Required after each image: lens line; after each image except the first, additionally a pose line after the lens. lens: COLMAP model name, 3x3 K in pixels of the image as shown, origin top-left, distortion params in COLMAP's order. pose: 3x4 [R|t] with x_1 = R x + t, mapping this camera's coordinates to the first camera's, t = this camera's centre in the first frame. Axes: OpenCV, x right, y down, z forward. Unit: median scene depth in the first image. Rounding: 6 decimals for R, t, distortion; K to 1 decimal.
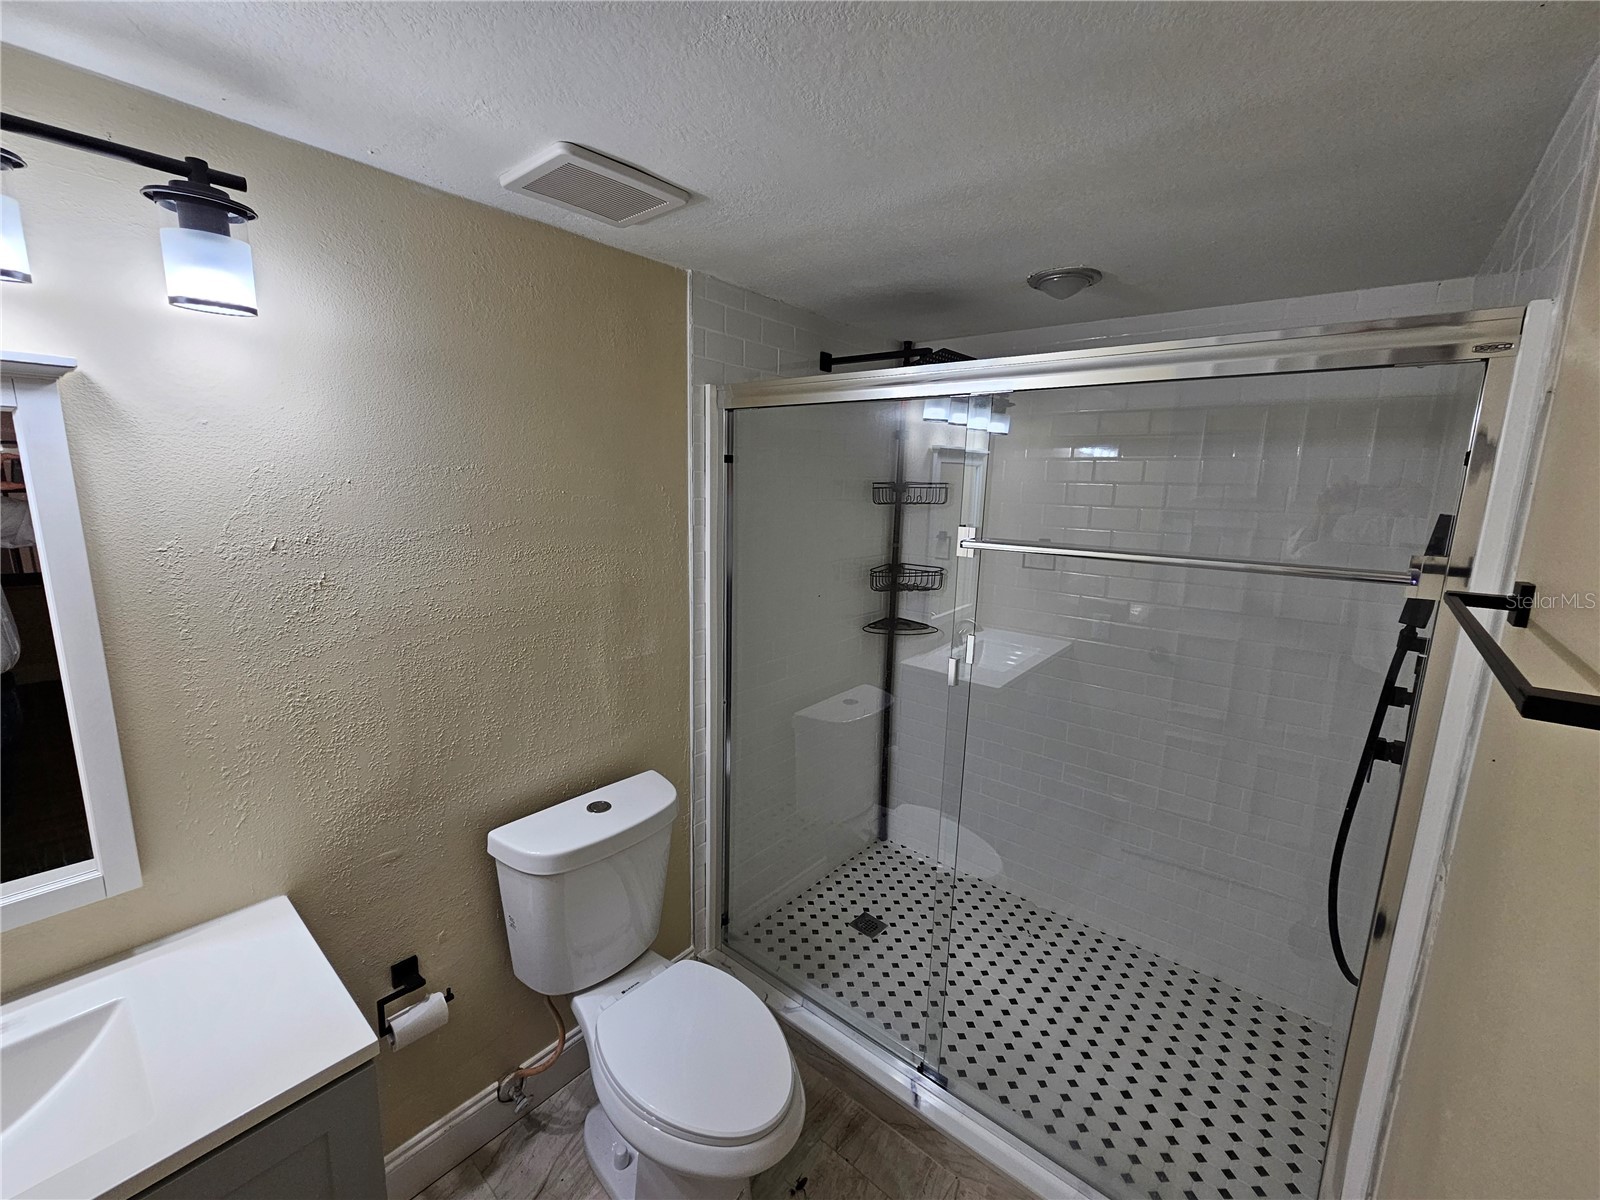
lens RADIAL K [[656.1, 0, 786.1], [0, 656.1, 596.0], [0, 0, 1]] dist [-0.008730, 0.006320]
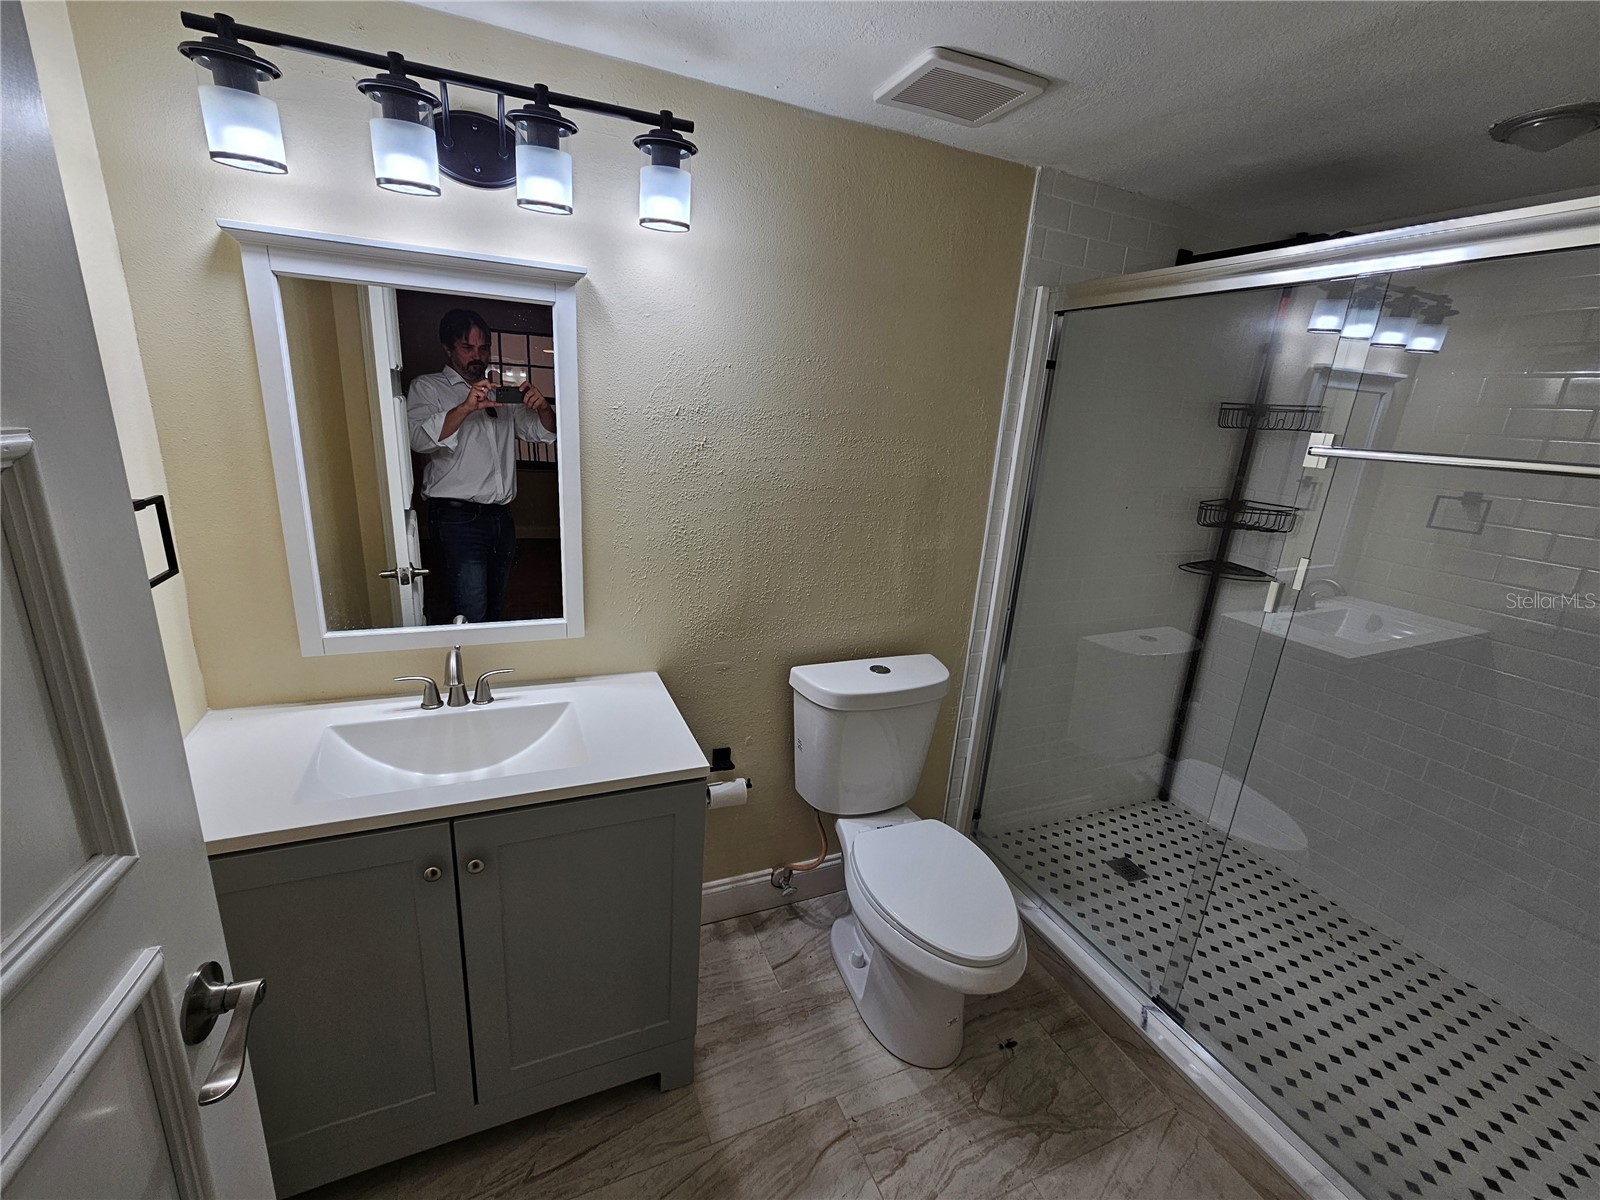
lens RADIAL K [[660.0, 0, 788.3], [0, 660.0, 590.7], [0, 0, 1]] dist [-0.001957, 0.000747]
pose [[0.895422, 0.155084, -0.417336, 0.028154], [-0.120361, 0.986788, 0.108452, 0.073606], [0.428641, -0.046879, 0.902258, -0.093972]]
